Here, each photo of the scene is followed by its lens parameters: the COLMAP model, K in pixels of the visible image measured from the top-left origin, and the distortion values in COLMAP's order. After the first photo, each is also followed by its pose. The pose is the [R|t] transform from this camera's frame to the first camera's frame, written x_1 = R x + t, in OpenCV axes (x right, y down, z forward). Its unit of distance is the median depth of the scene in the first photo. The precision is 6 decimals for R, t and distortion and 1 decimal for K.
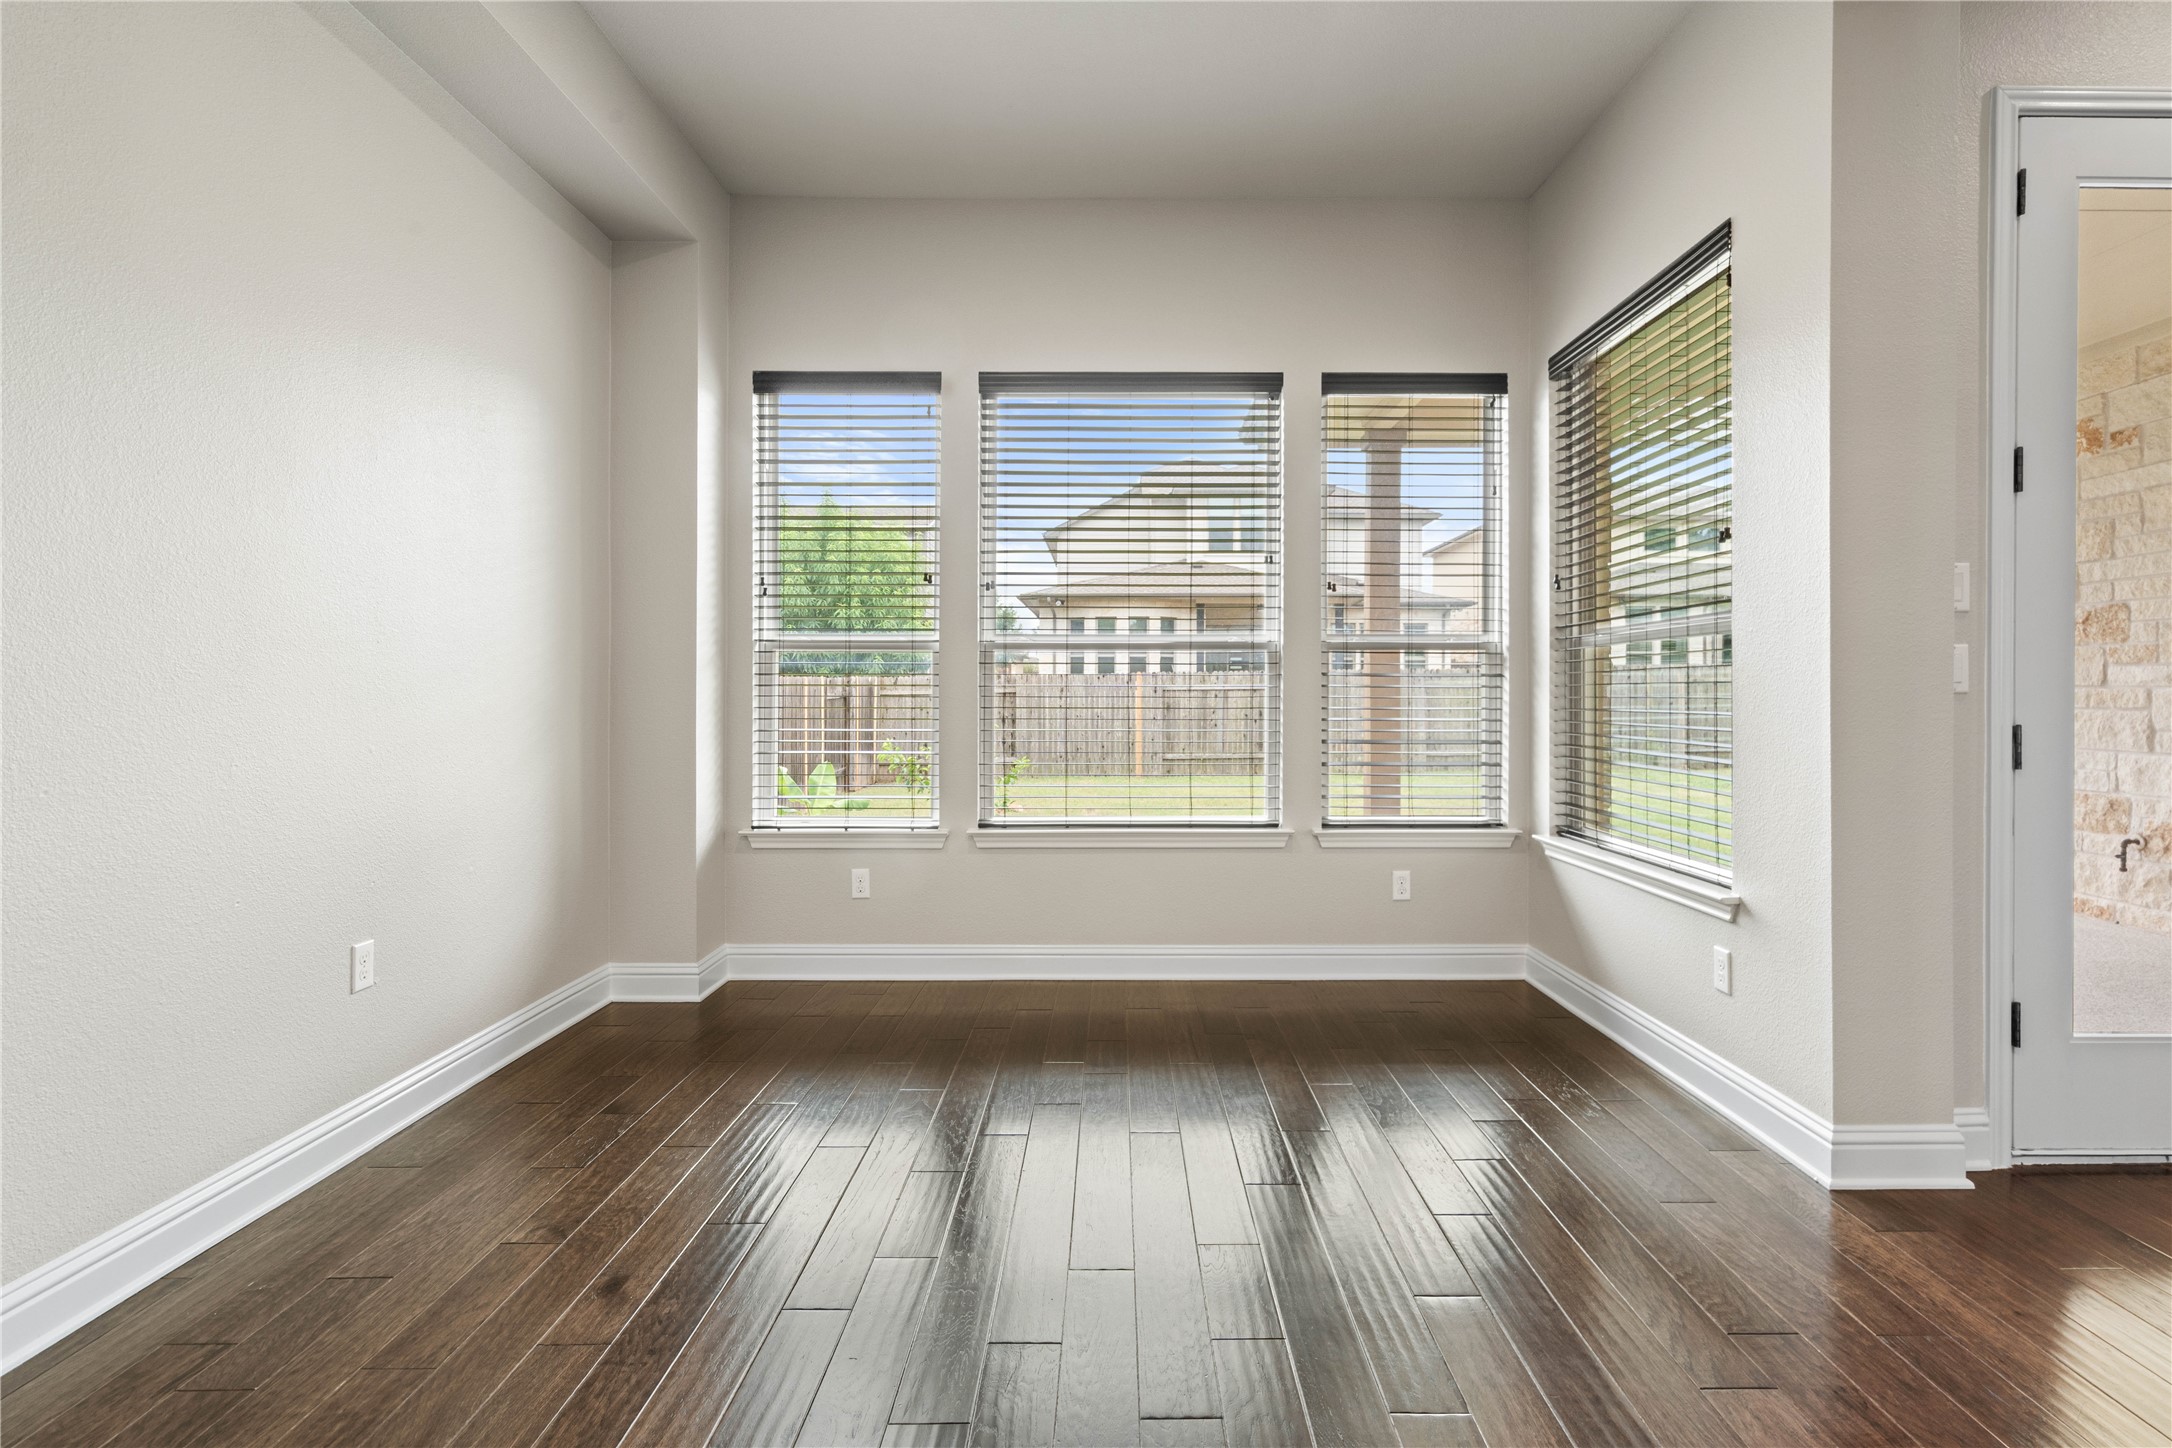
lens RADIAL K [[1102.7, 0, 1076.1], [0, 1102.7, 703.3], [0, 0, 1]] dist [0.004338, -0.000388]
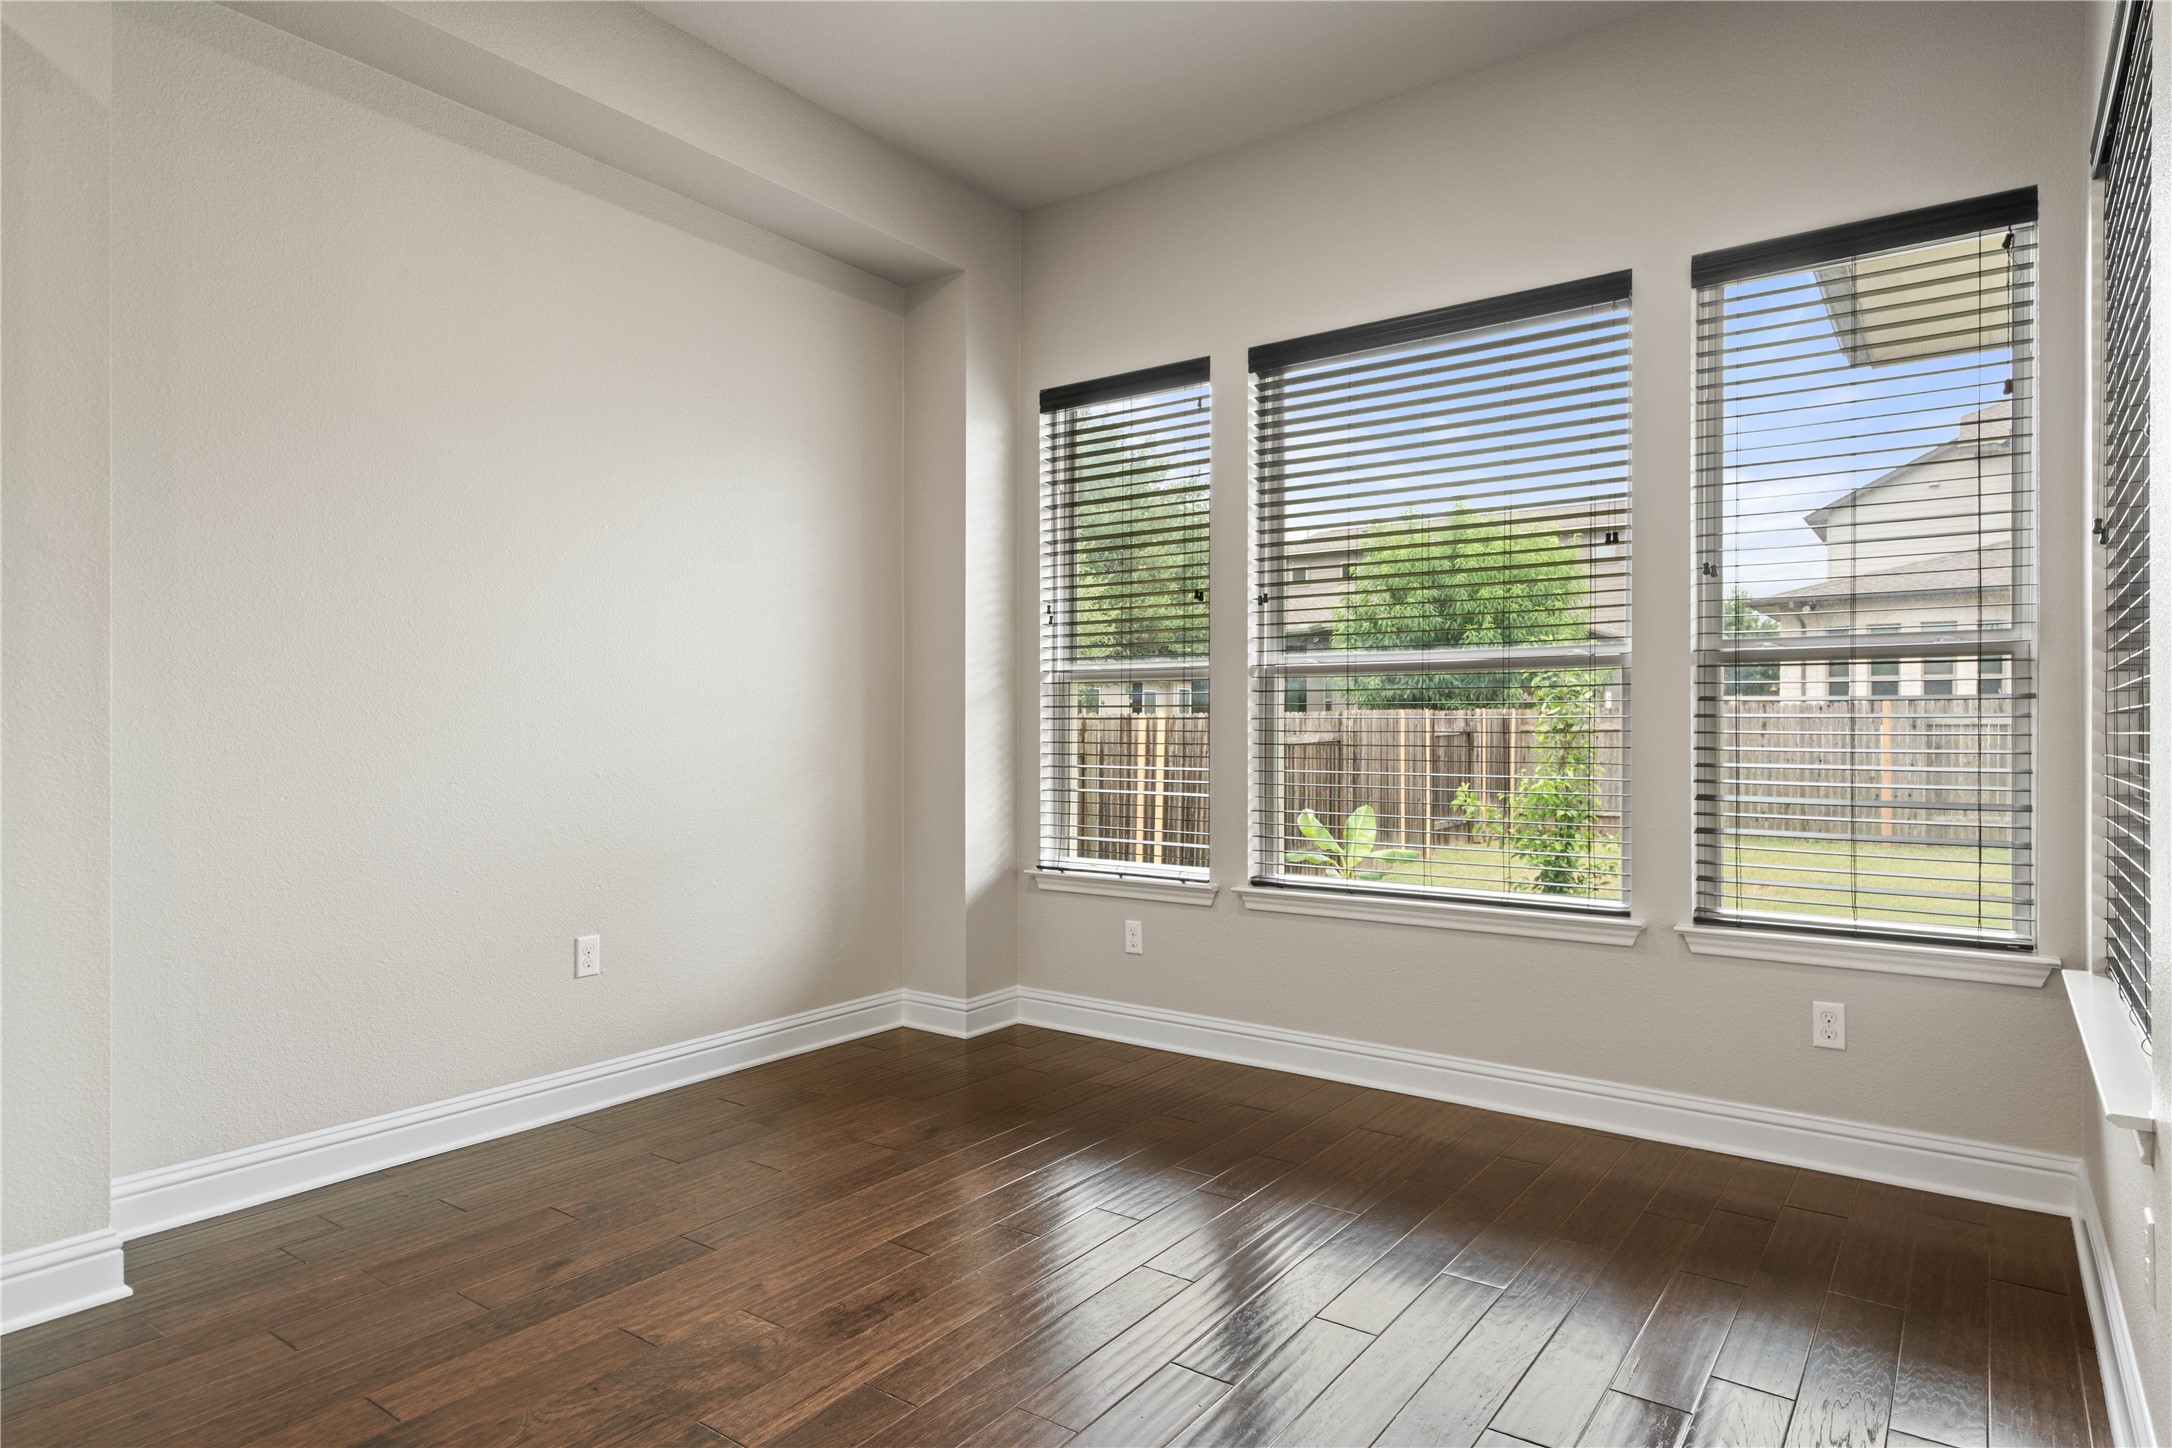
lens RADIAL K [[1238.2, 0, 1086.3], [0, 1238.2, 734.8], [0, 0, 1]] dist [0.013848, -0.000324]
pose [[0.806036, 0.003228, -0.591858, 0.374039], [-0.005850, 0.999980, -0.002514, 0.000294], [0.591838, 0.005489, 0.806038, 0.157658]]
